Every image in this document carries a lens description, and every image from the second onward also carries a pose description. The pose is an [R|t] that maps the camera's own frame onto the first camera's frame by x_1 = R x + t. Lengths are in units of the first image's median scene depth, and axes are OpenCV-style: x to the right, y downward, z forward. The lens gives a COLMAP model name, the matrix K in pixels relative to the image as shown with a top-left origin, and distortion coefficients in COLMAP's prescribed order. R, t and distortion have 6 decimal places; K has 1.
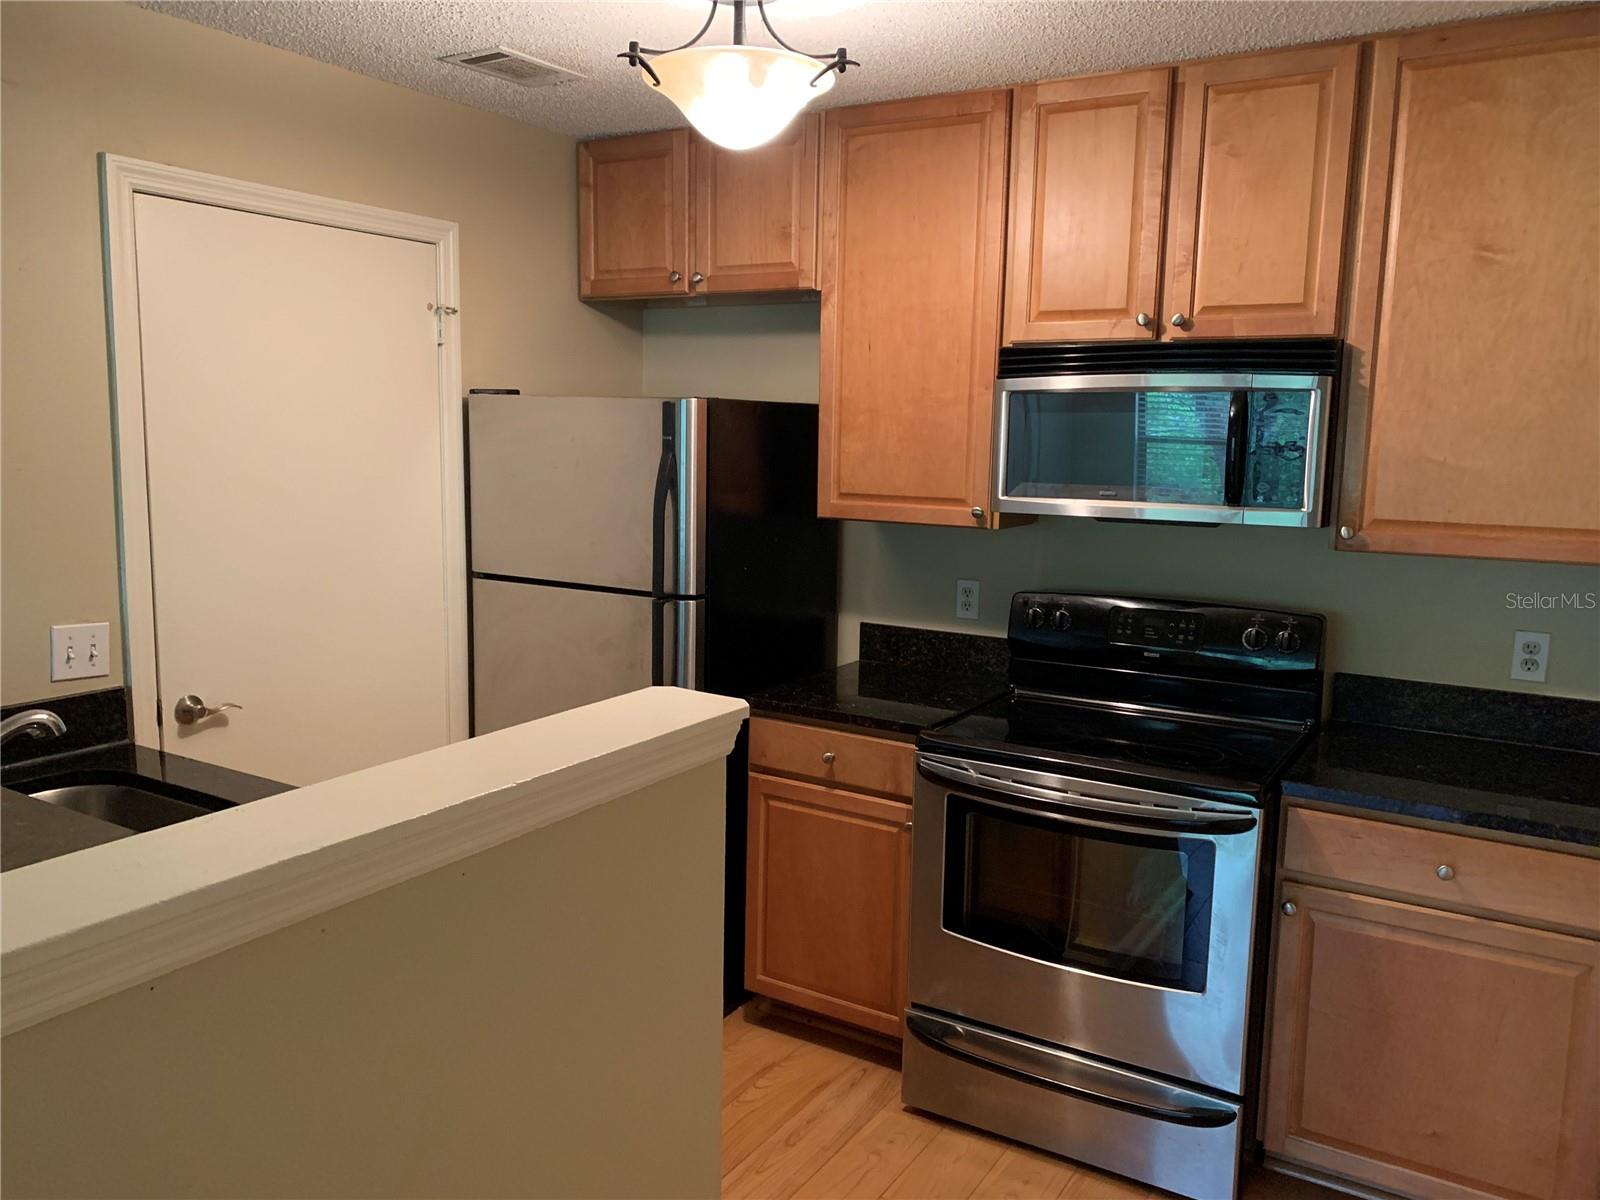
lens RADIAL K [[1212.8, 0, 797.3], [0, 1212.8, 601.9], [0, 0, 1]] dist [0.033293, -0.049800]
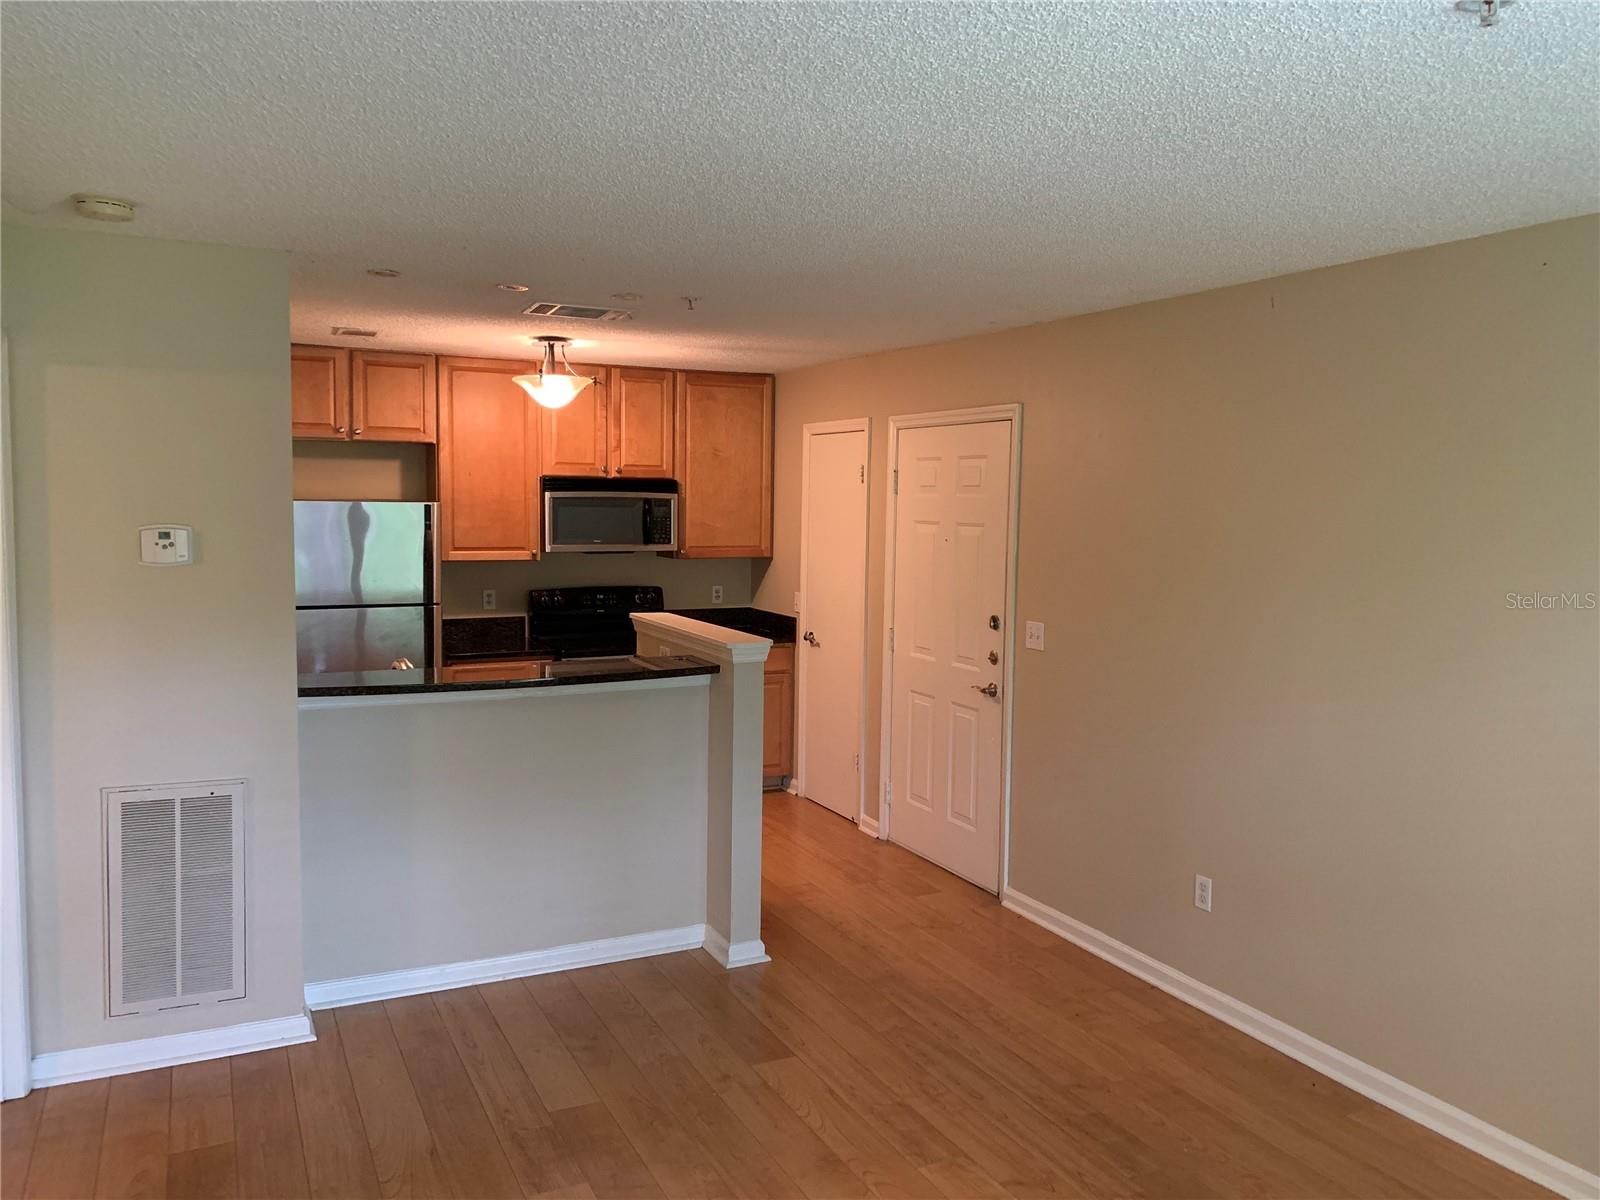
lens RADIAL K [[1212.8, 0, 801.2], [0, 1212.8, 596.2], [0, 0, 1]] dist [0.033293, -0.049800]
pose [[0.521737, -0.081802, 0.849176, -1.570231], [0.117664, 0.992779, 0.023342, 0.007593], [-0.844953, 0.087739, 0.527594, -0.571542]]
